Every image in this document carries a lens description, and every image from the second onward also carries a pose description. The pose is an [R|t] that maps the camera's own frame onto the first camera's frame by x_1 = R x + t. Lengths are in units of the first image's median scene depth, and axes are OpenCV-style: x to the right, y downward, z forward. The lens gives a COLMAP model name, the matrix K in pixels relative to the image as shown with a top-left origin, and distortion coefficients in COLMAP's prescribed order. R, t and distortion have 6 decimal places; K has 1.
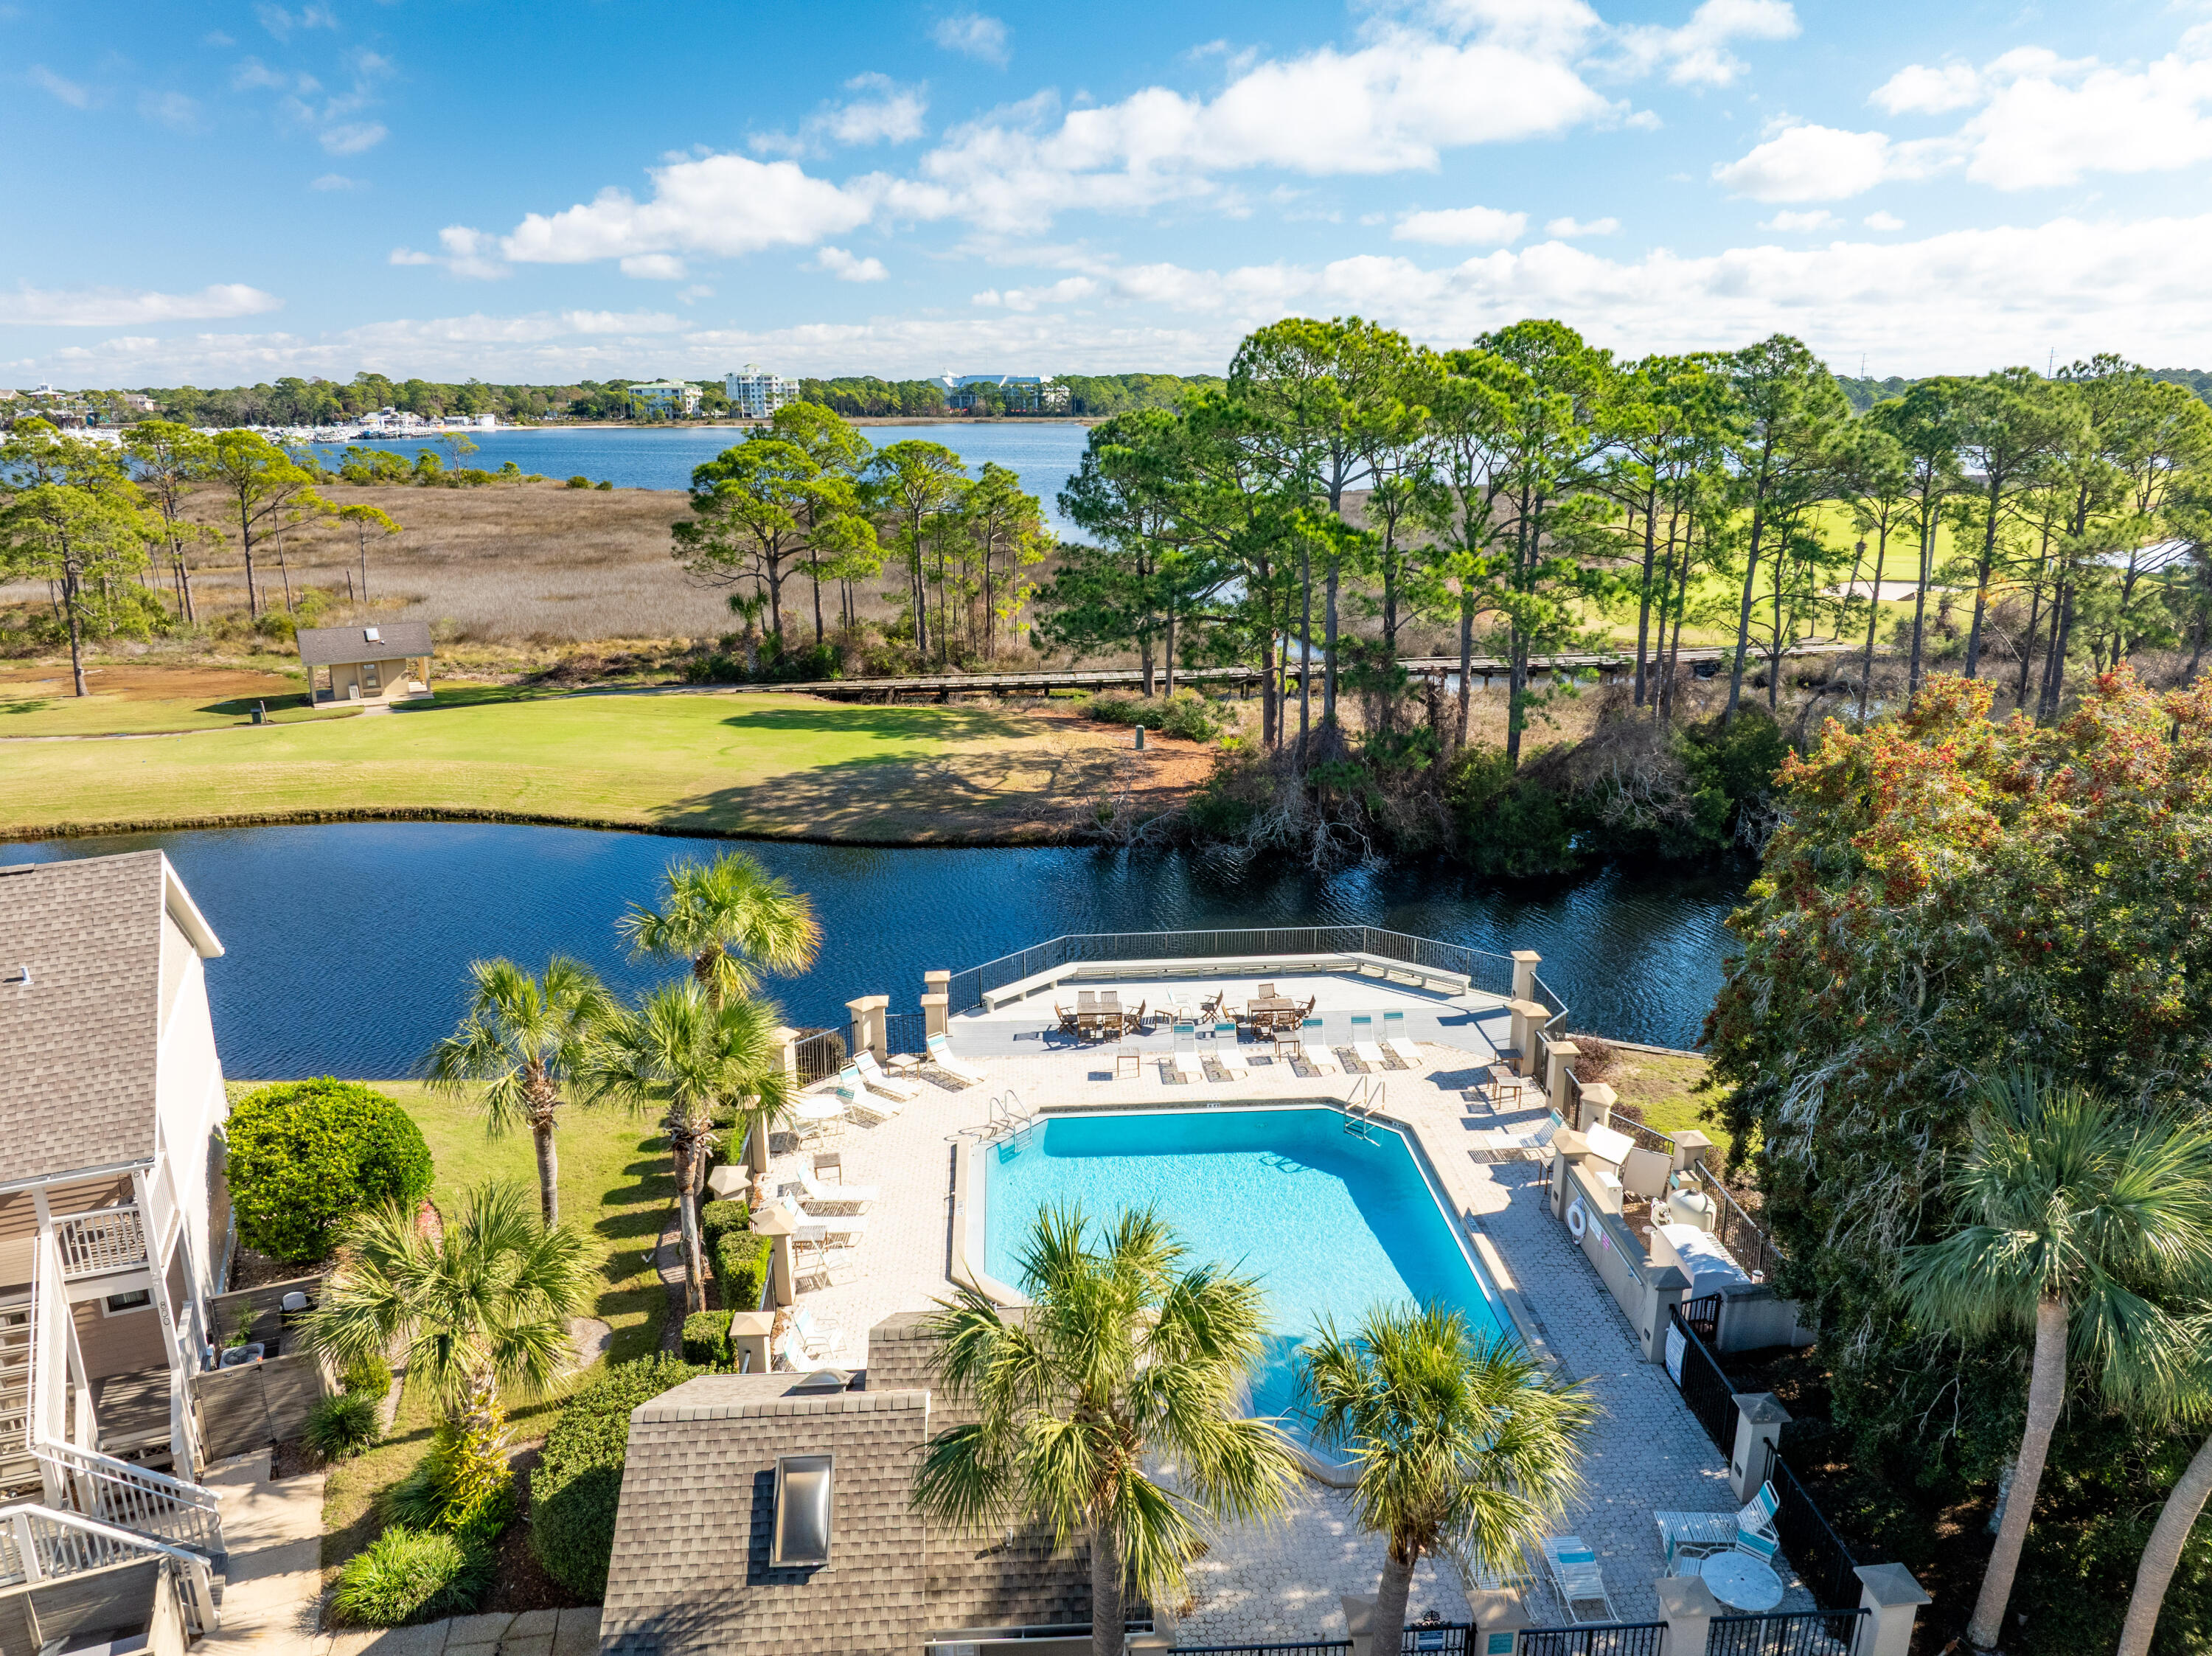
lens RADIAL K [[1536.4, 0, 1106.0], [0, 1536.4, 828.0], [0, 0, 1]] dist [-0.043880, -0.001471]
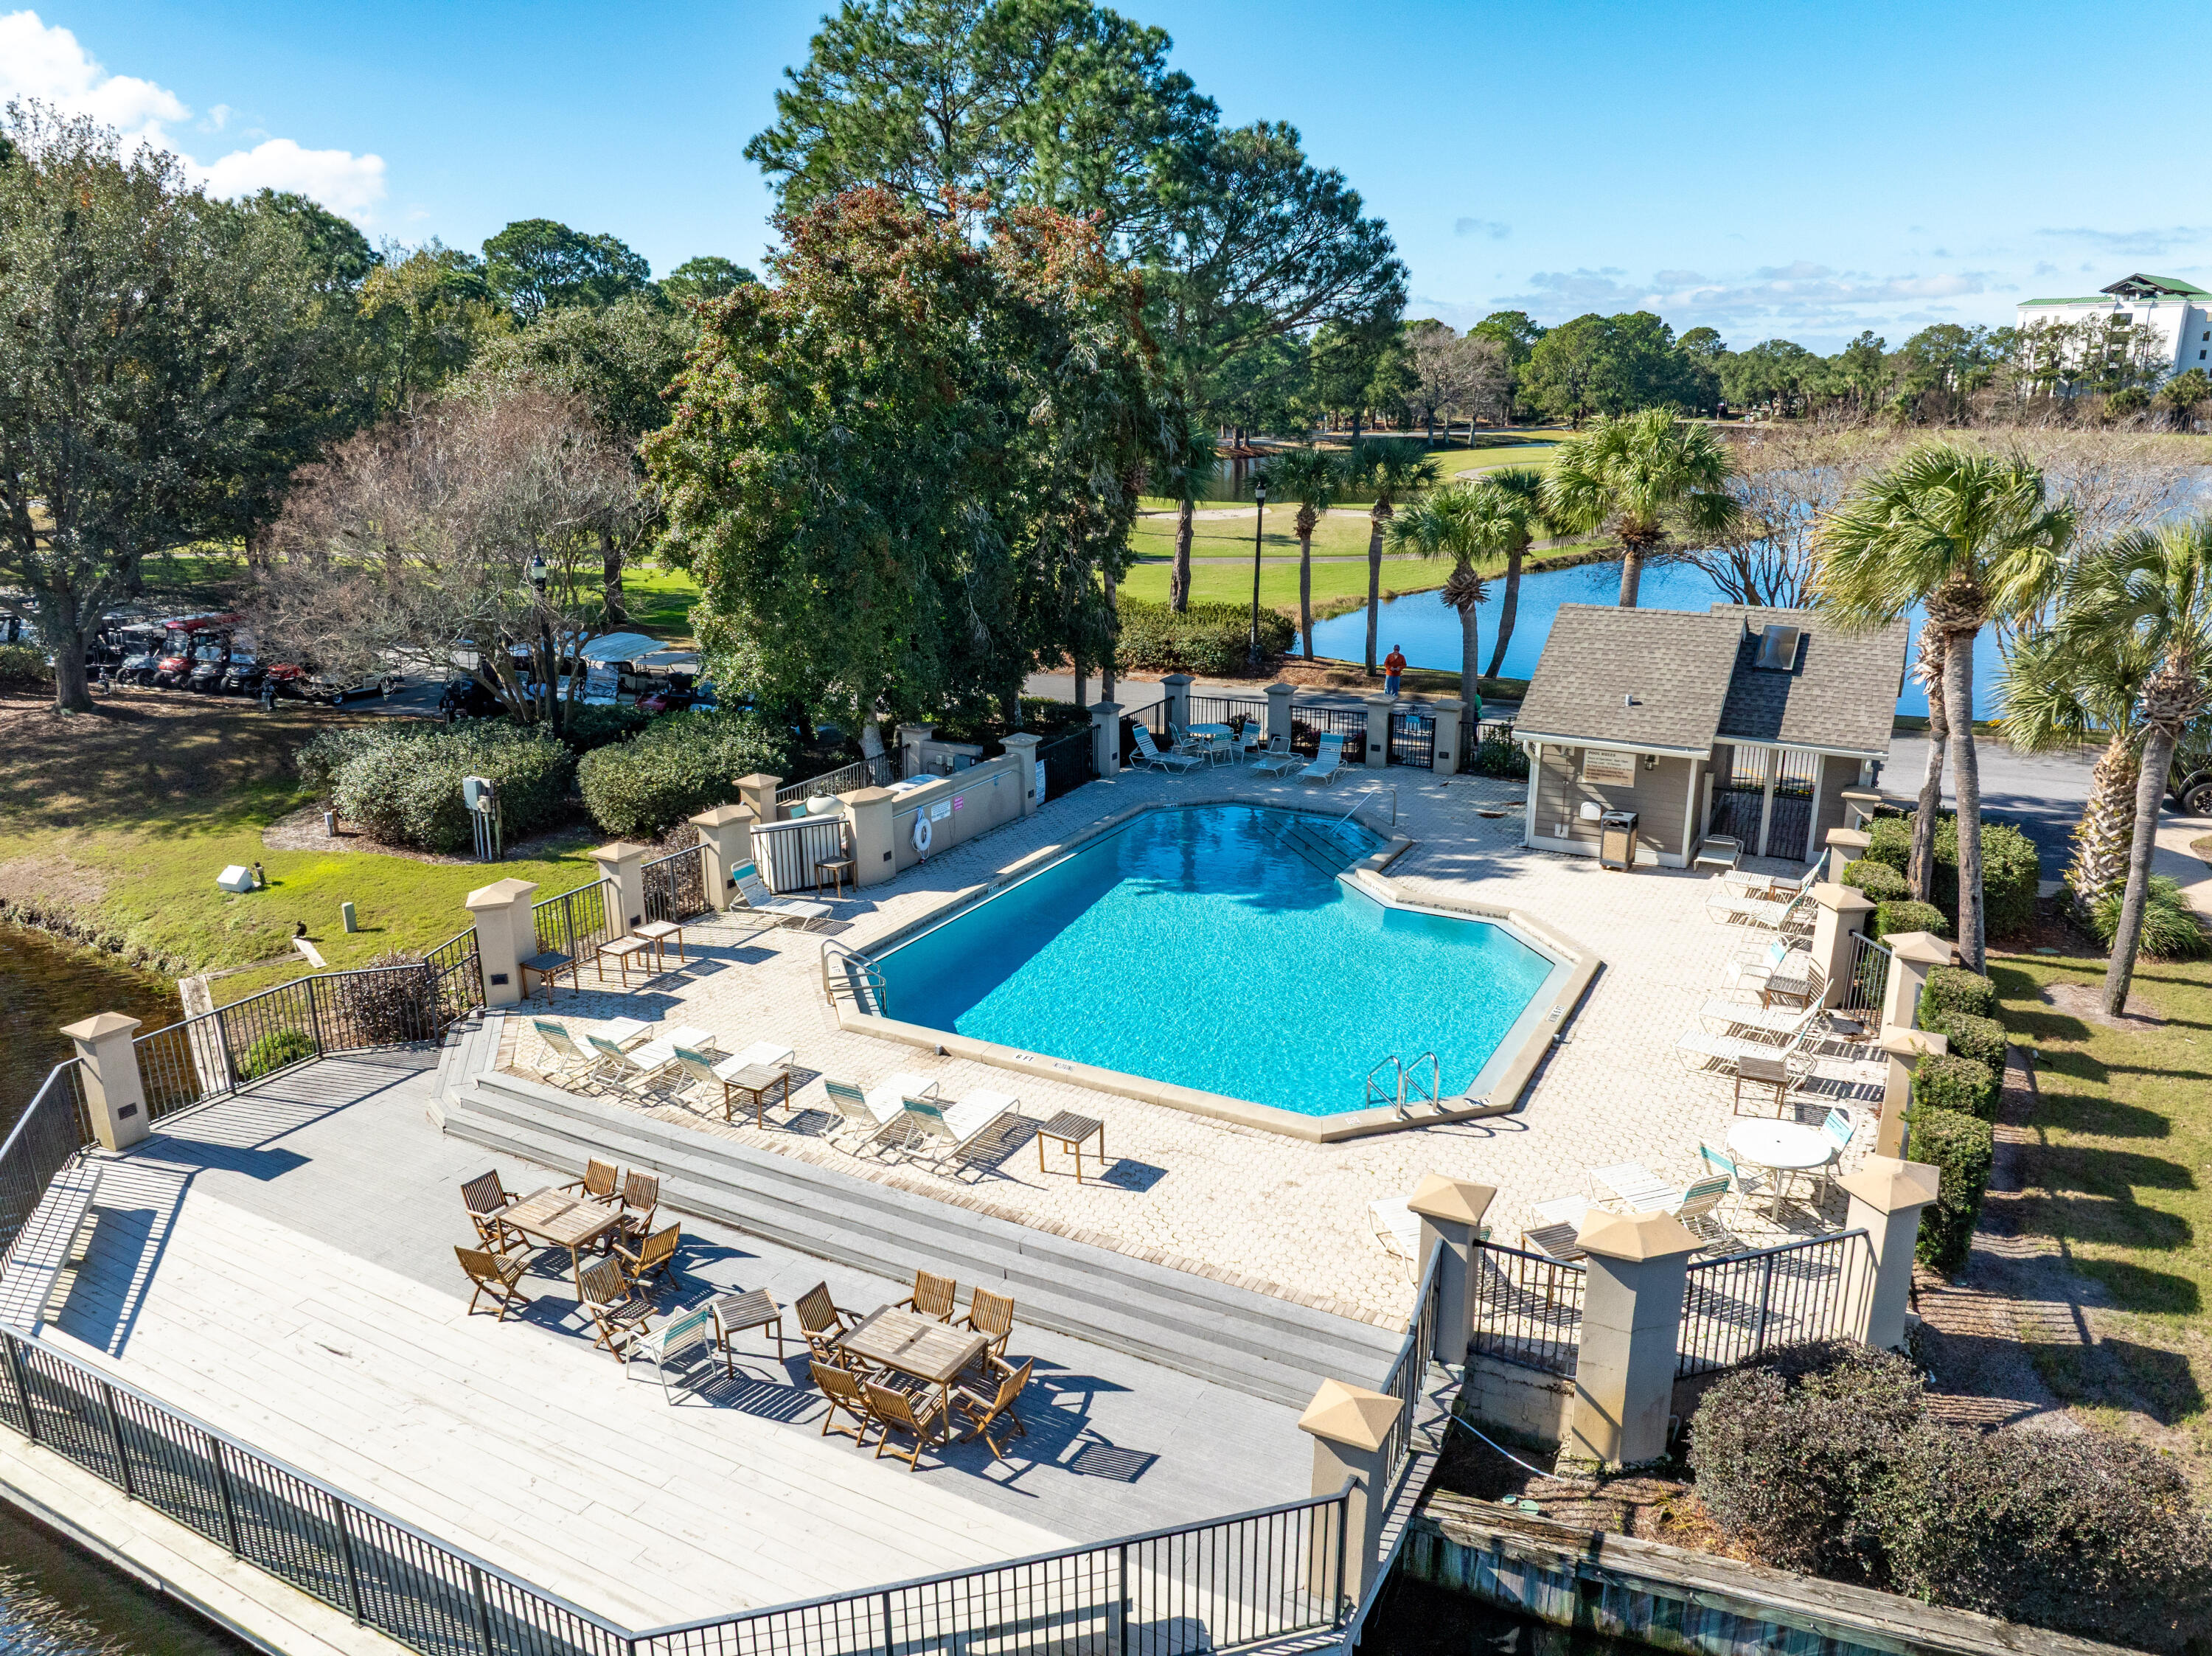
lens RADIAL K [[1536.4, 0, 1106.0], [0, 1536.4, 828.0], [0, 0, 1]] dist [-0.043880, -0.001471]
pose [[-0.855244, -0.108655, 0.506707, -0.117607], [0.167869, 0.866966, 0.469244, -0.075795], [-0.490284, 0.486378, -0.723228, 0.714787]]
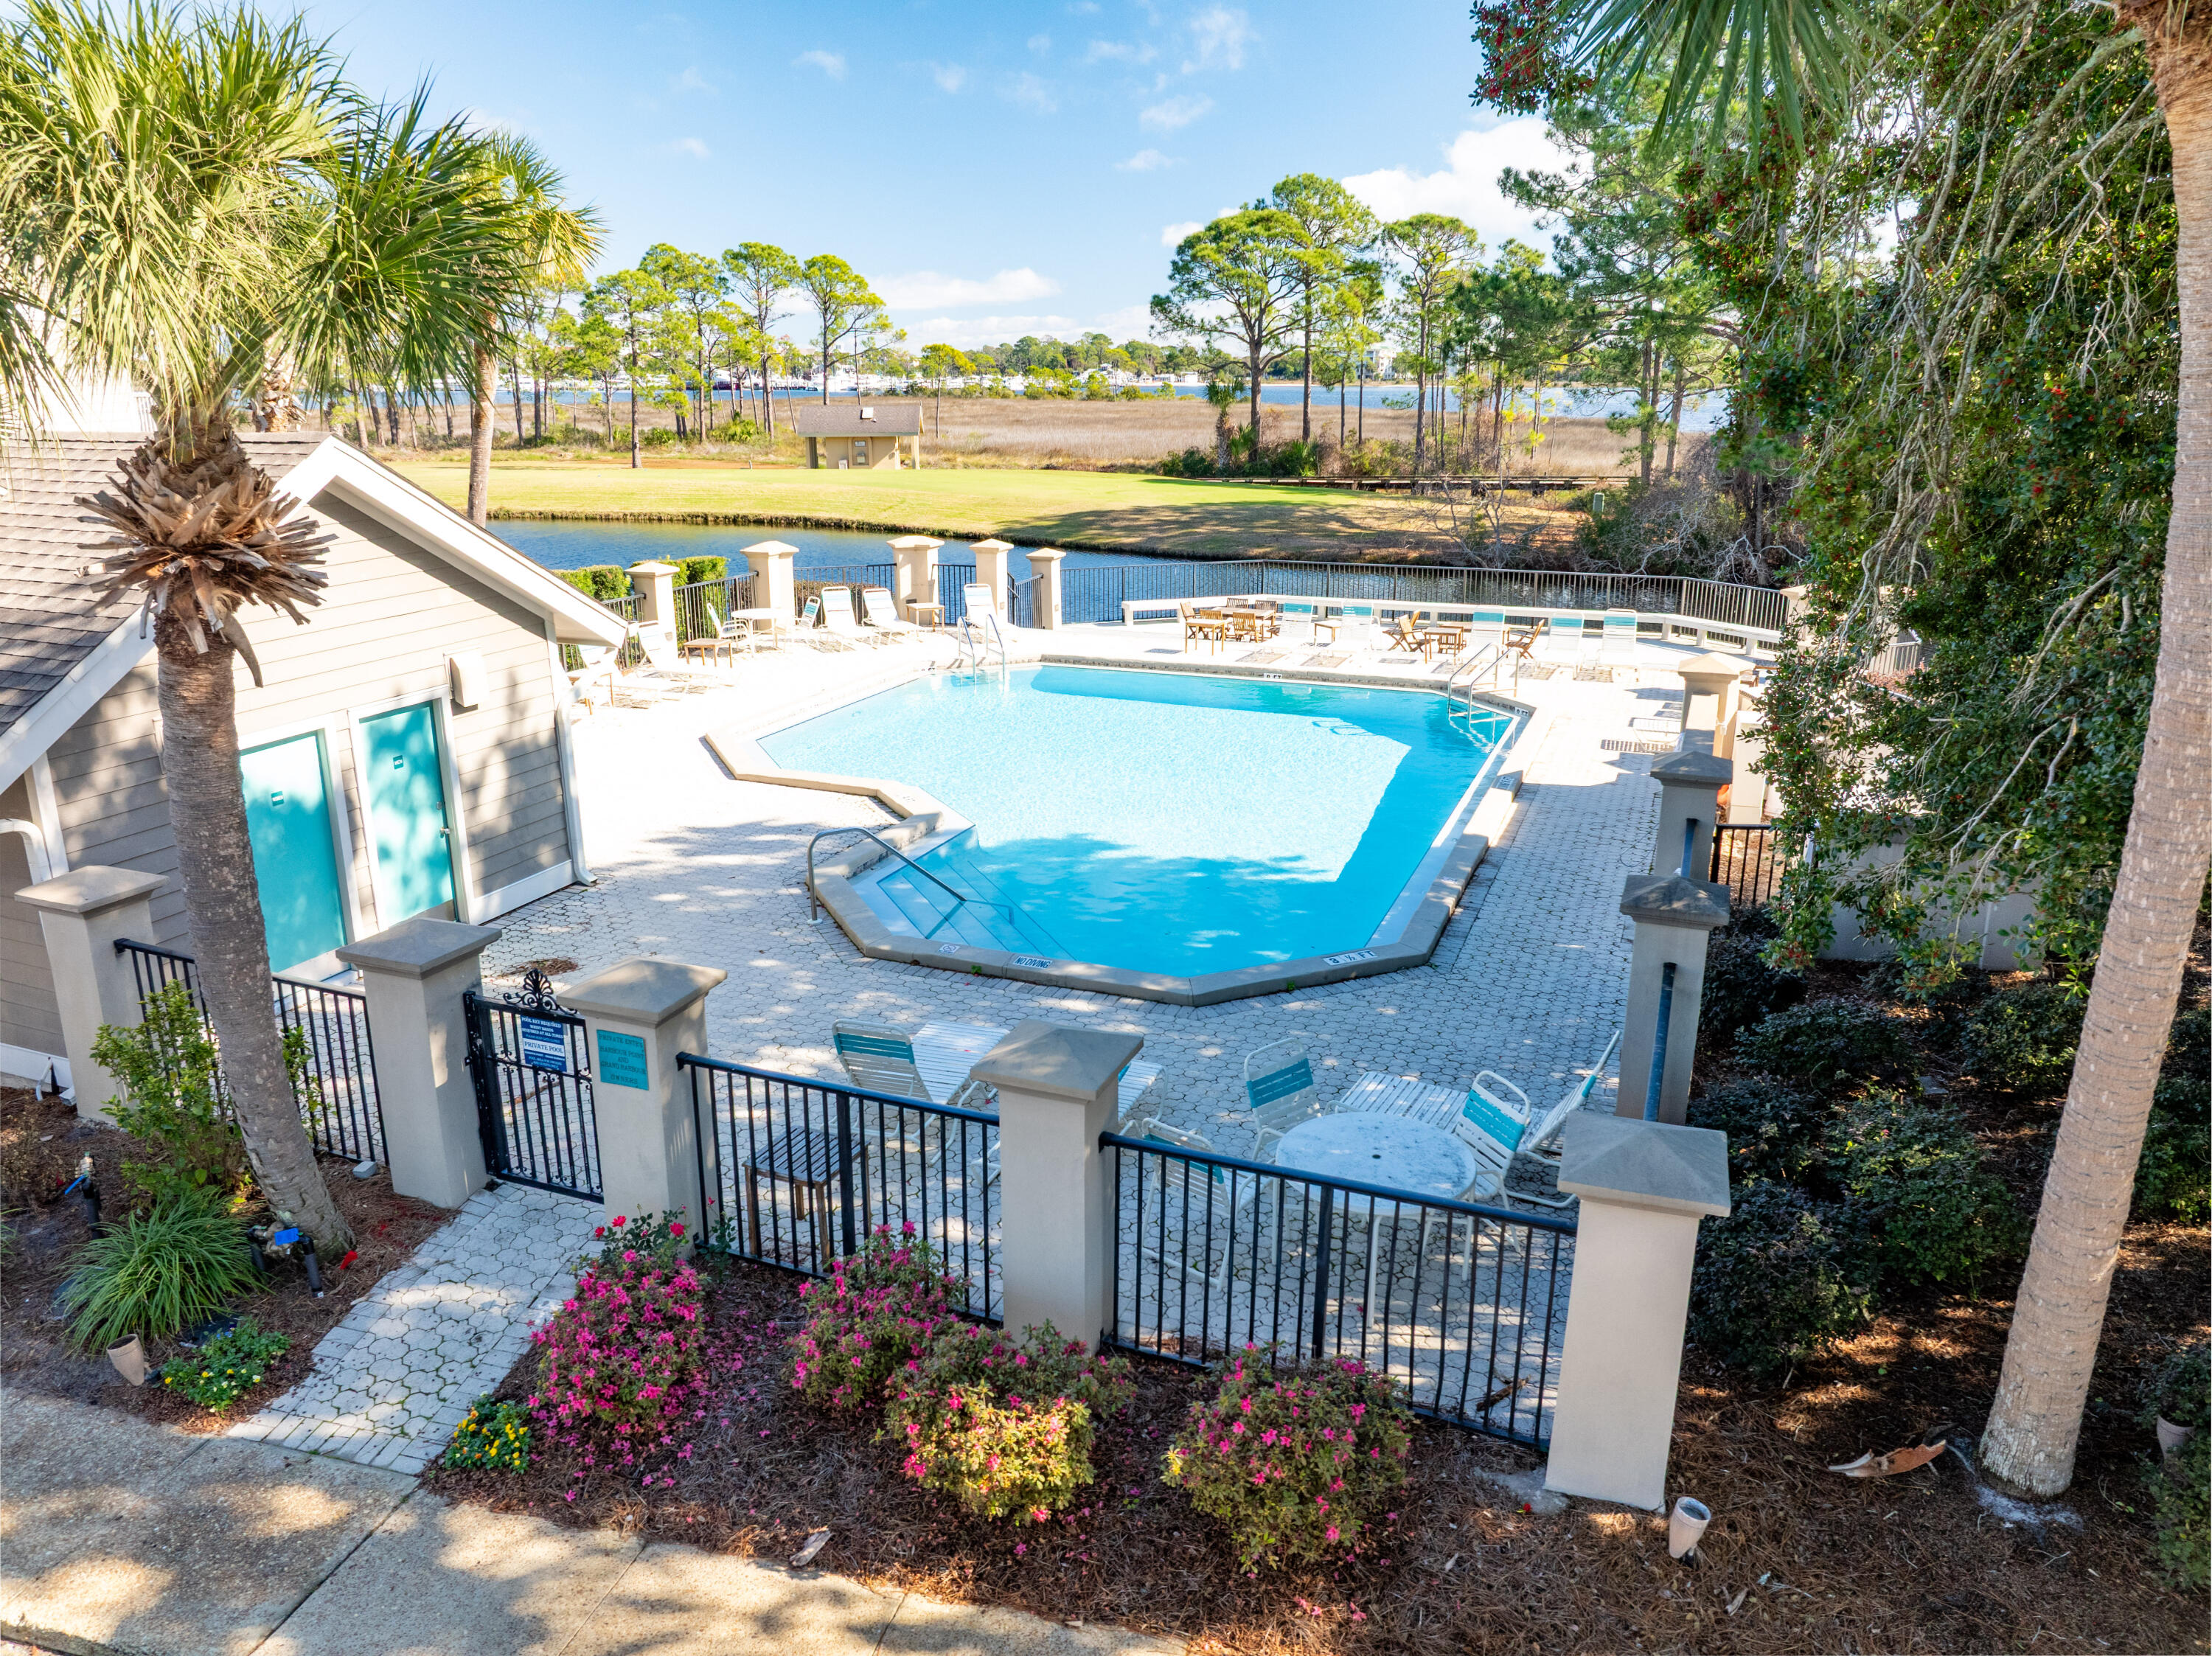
lens RADIAL K [[1536.4, 0, 1106.0], [0, 1536.4, 828.0], [0, 0, 1]] dist [-0.043880, -0.001471]
pose [[0.906433, 0.122611, -0.404160, 0.152646], [-0.116035, 0.992406, 0.040829, 0.122378], [0.406097, 0.009888, 0.913776, 0.183673]]
